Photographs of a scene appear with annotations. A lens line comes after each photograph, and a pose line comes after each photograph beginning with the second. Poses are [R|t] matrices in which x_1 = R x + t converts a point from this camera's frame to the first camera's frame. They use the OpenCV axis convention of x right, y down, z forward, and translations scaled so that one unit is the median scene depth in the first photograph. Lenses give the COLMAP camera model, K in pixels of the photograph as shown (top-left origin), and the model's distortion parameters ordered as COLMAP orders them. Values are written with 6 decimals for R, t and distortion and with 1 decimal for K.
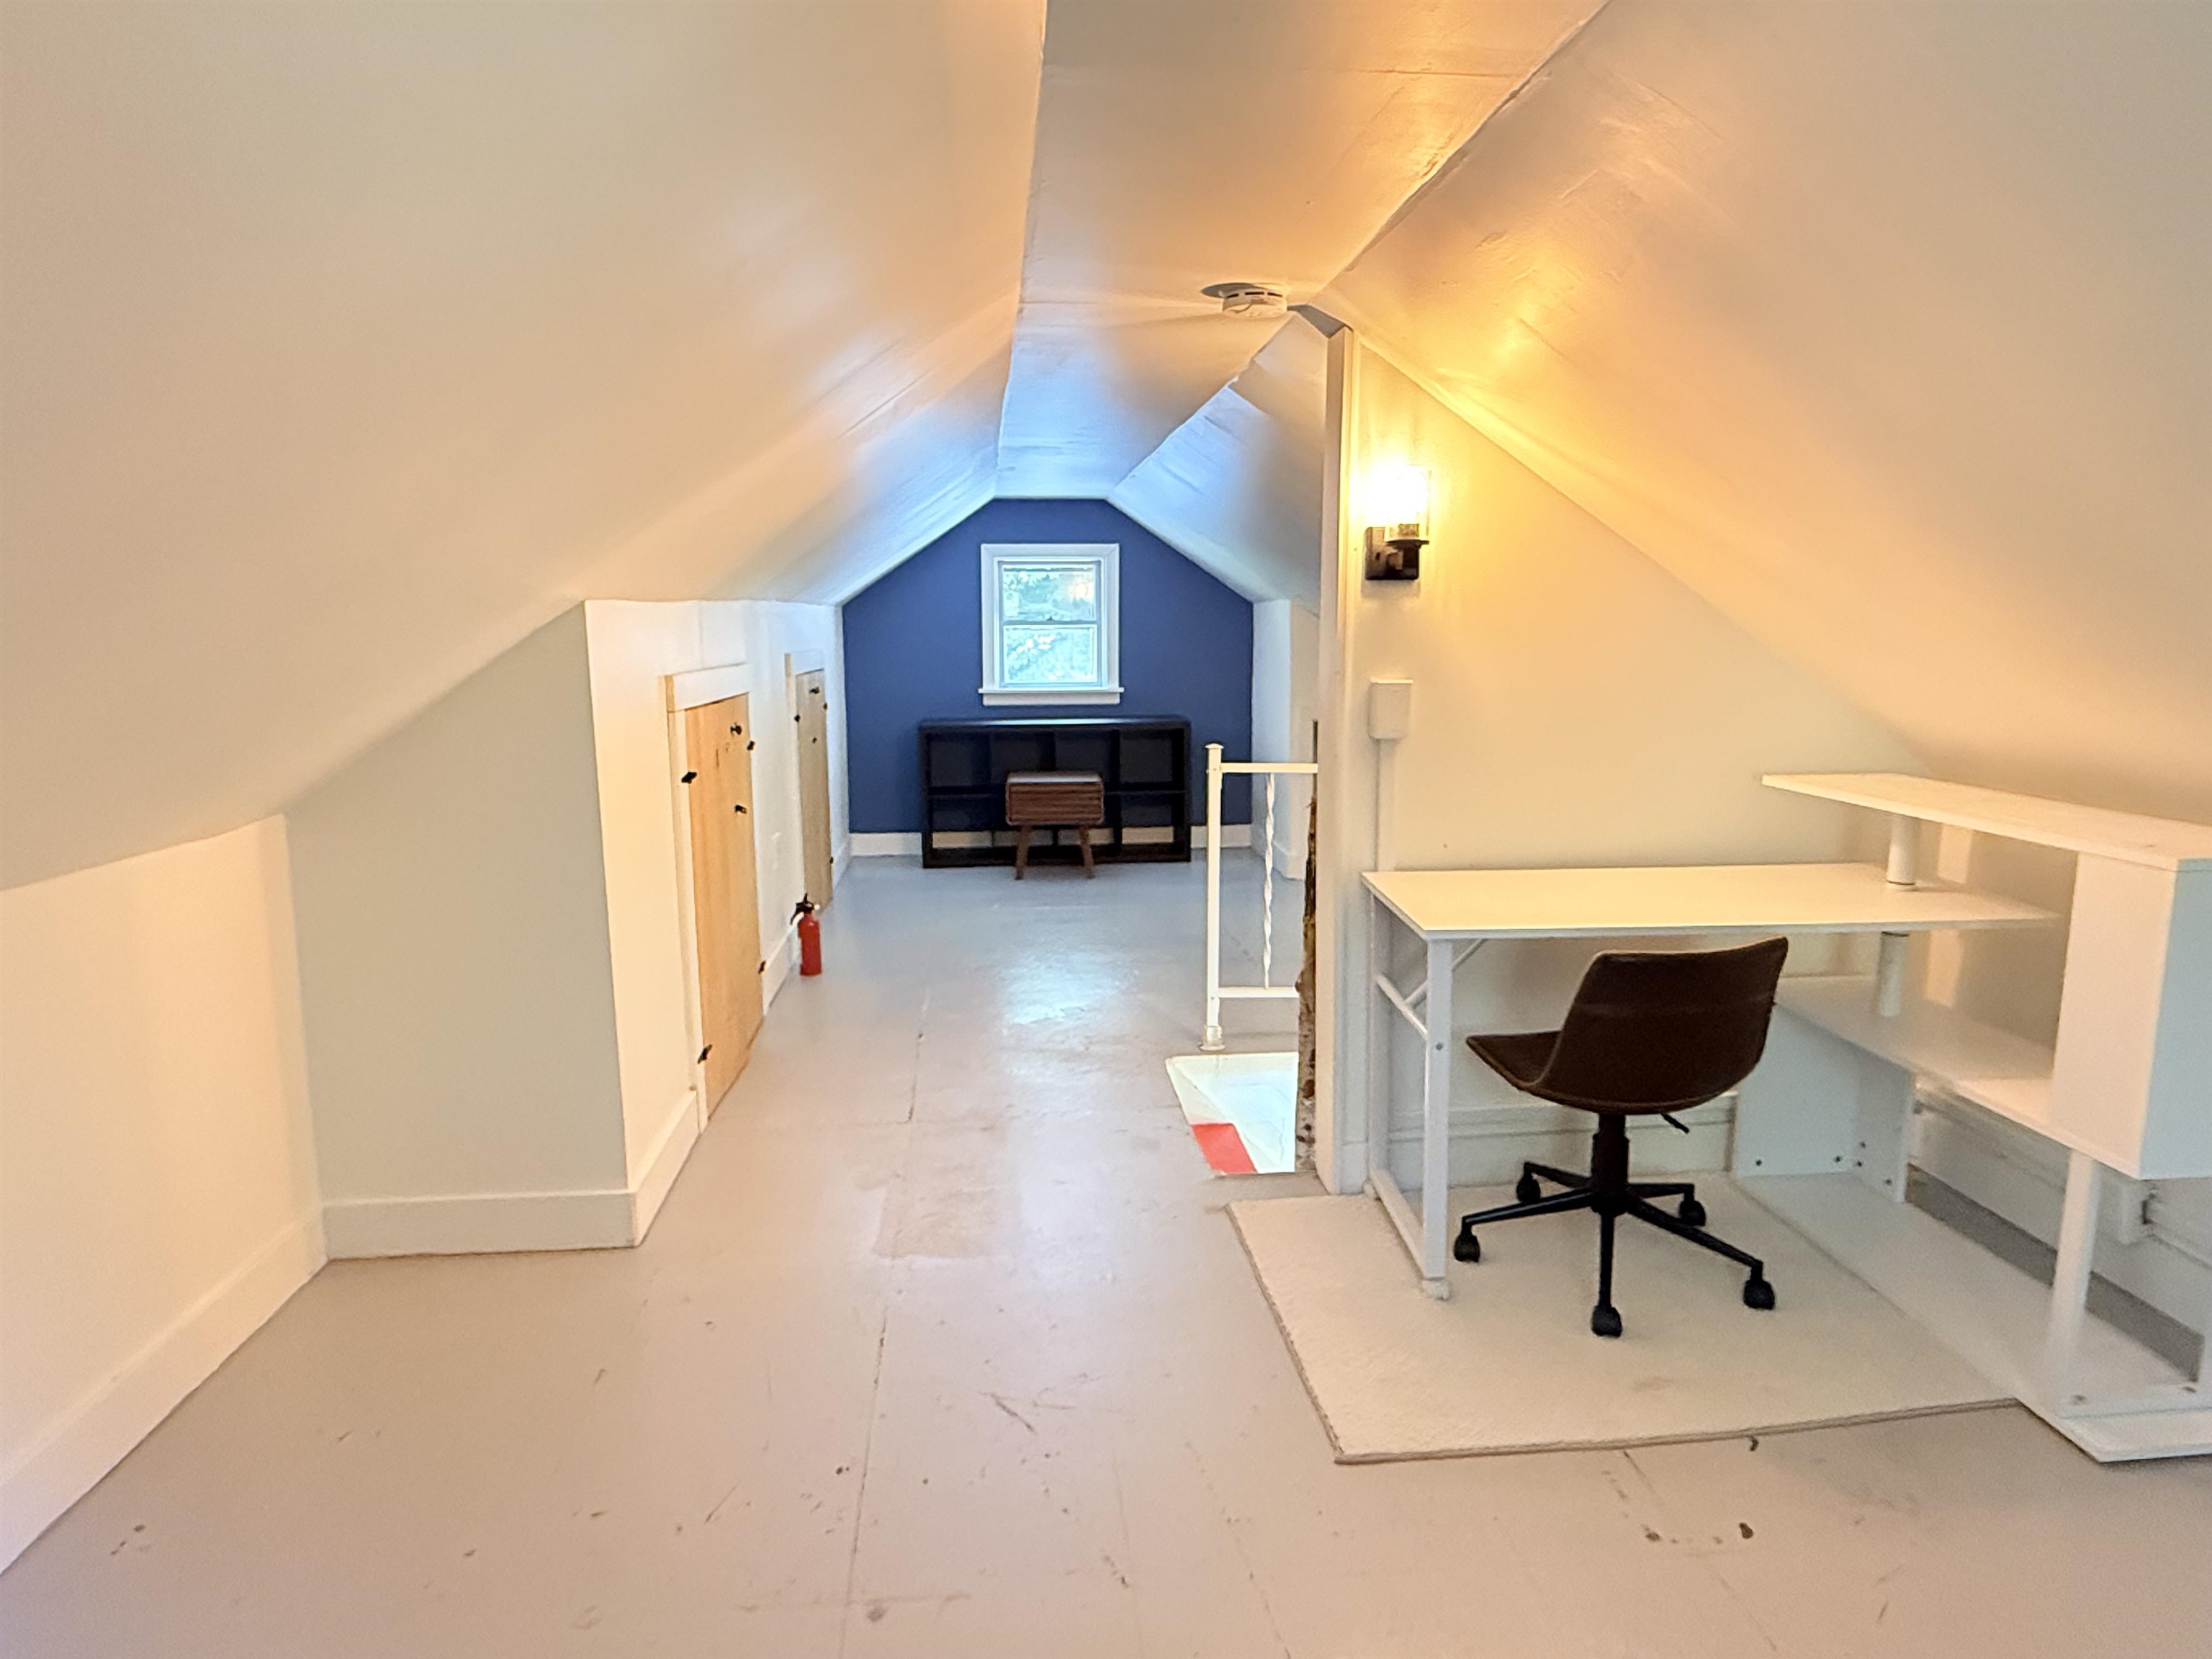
lens RADIAL K [[1273.4, 0, 1109.9], [0, 1273.4, 823.5], [0, 0, 1]] dist [-0.000534, 0.002979]
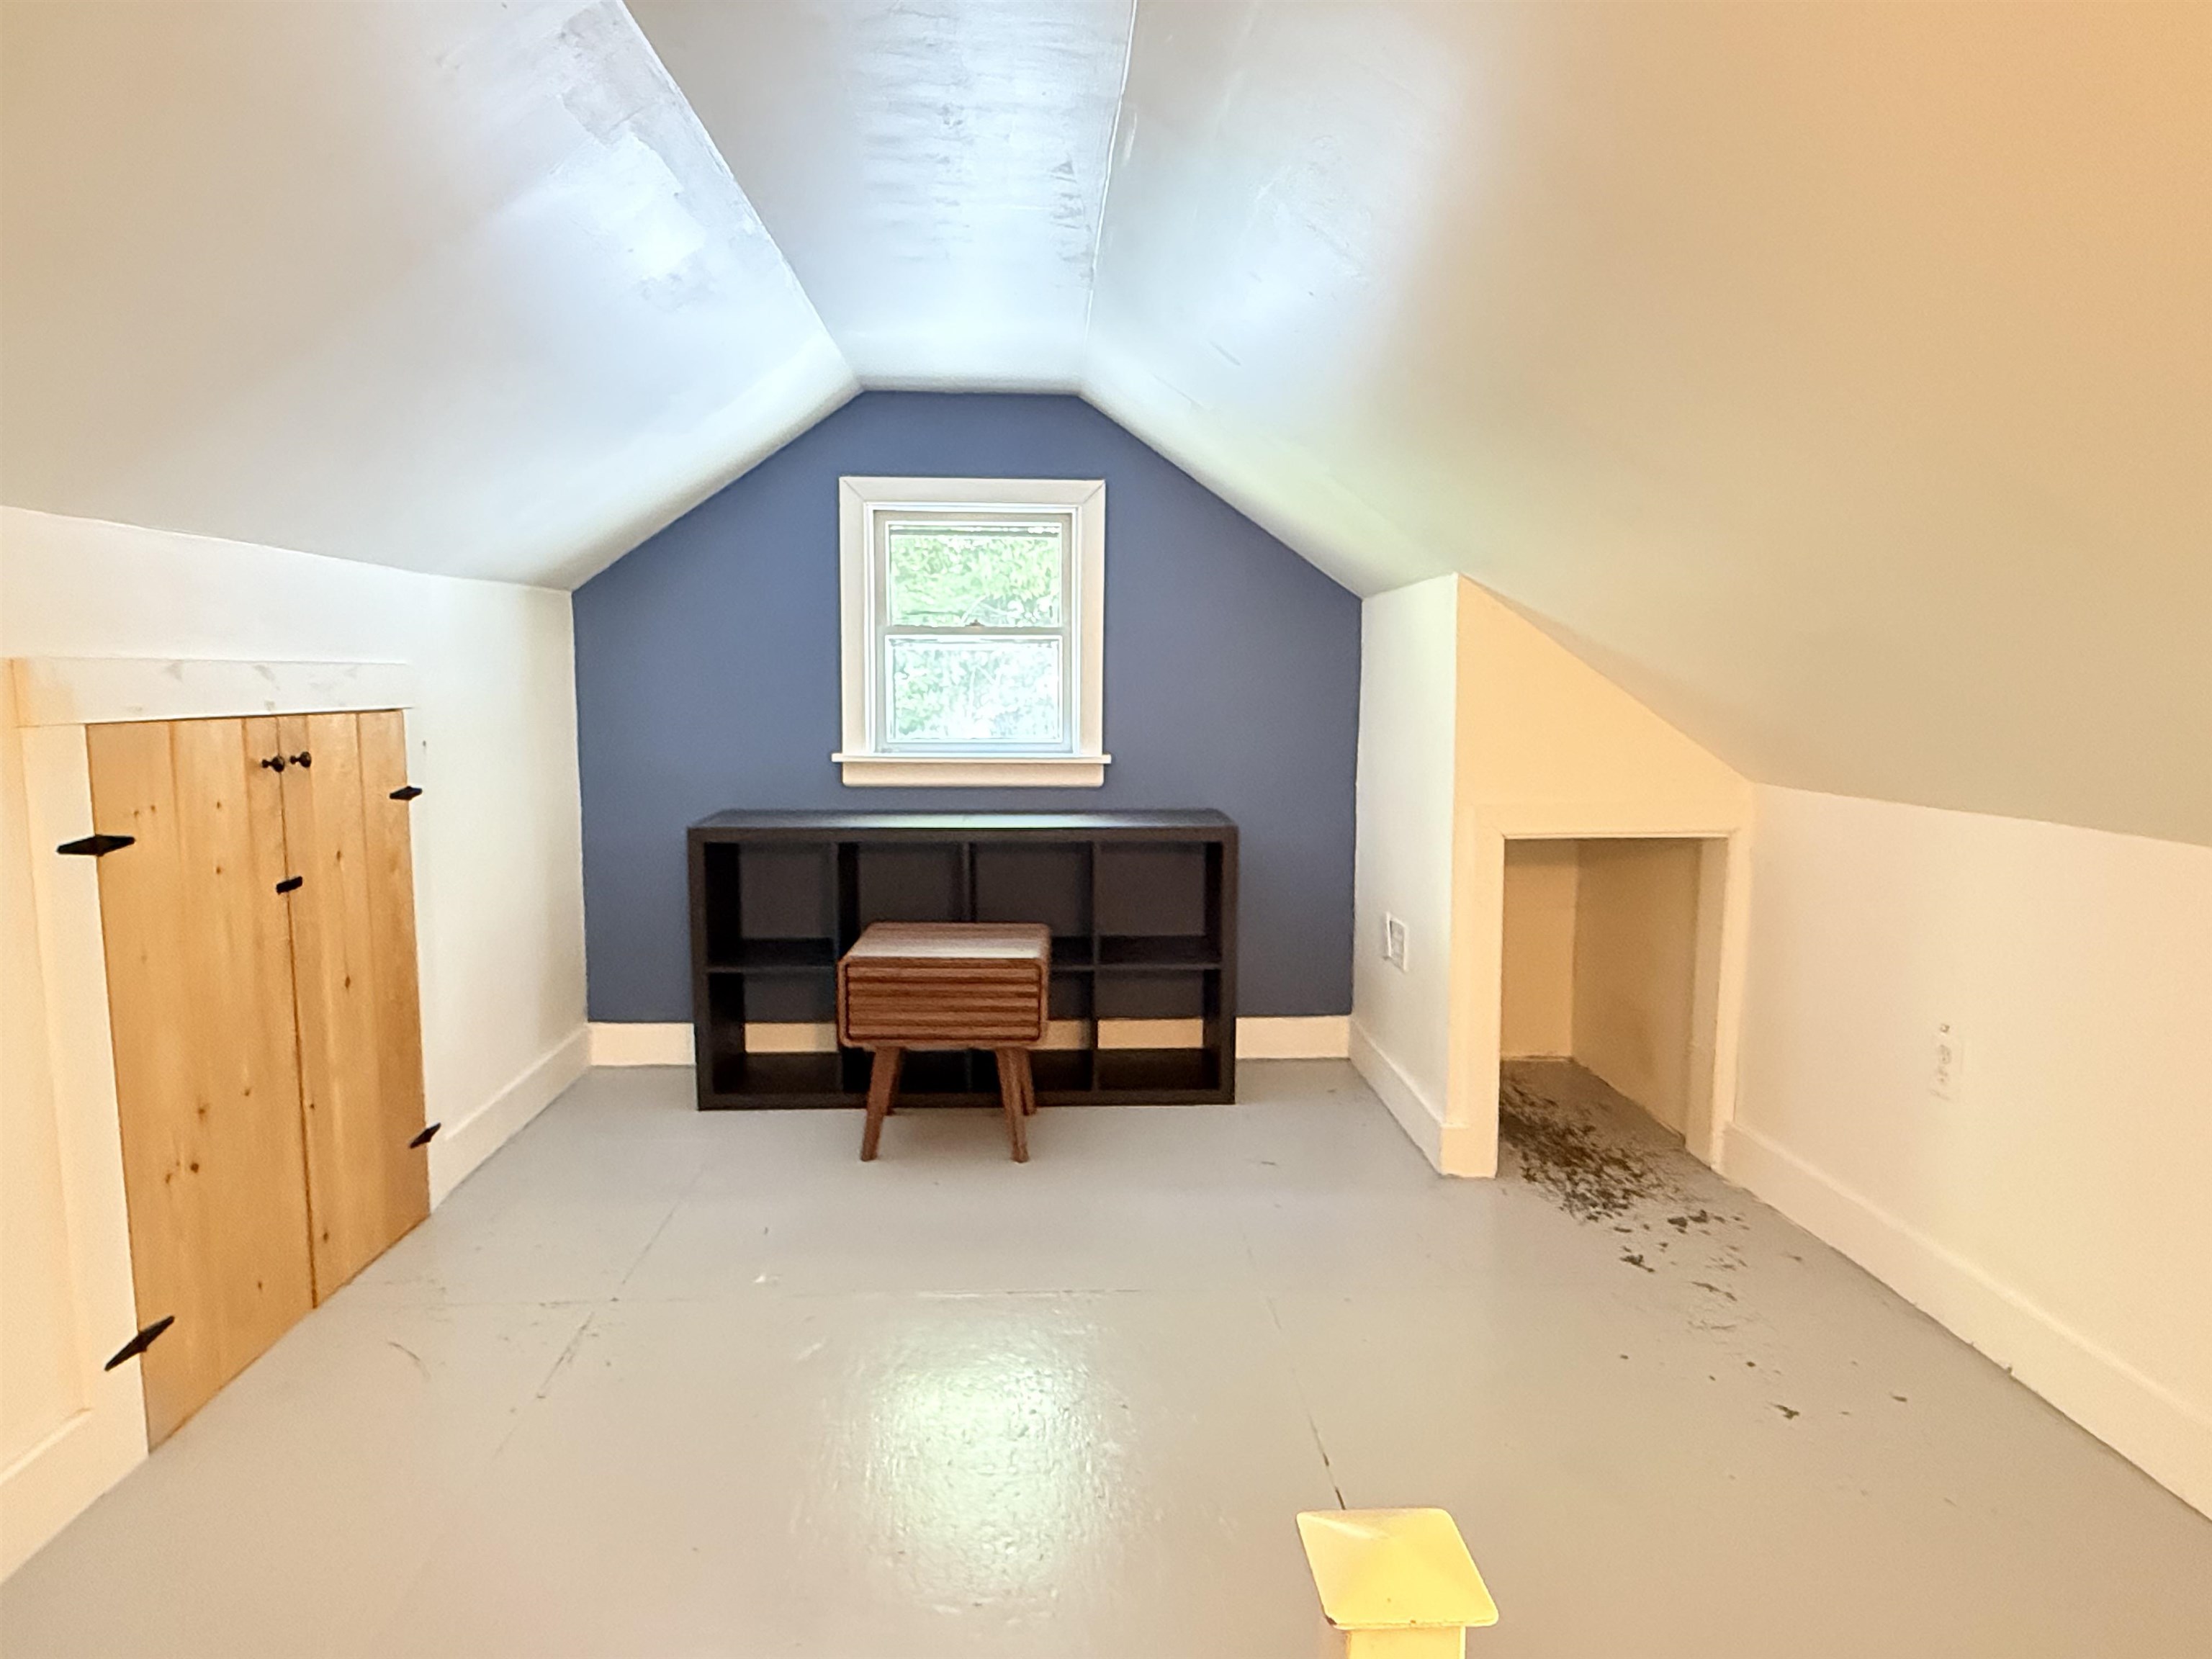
lens RADIAL K [[1273.4, 0, 1105.3], [0, 1273.4, 821.7], [0, 0, 1]] dist [-0.000534, 0.002979]
pose [[0.998740, 0.017890, -0.046877, 0.033693], [-0.020416, 0.998334, -0.053968, -0.051448], [0.045834, 0.054857, 0.997442, 0.481152]]
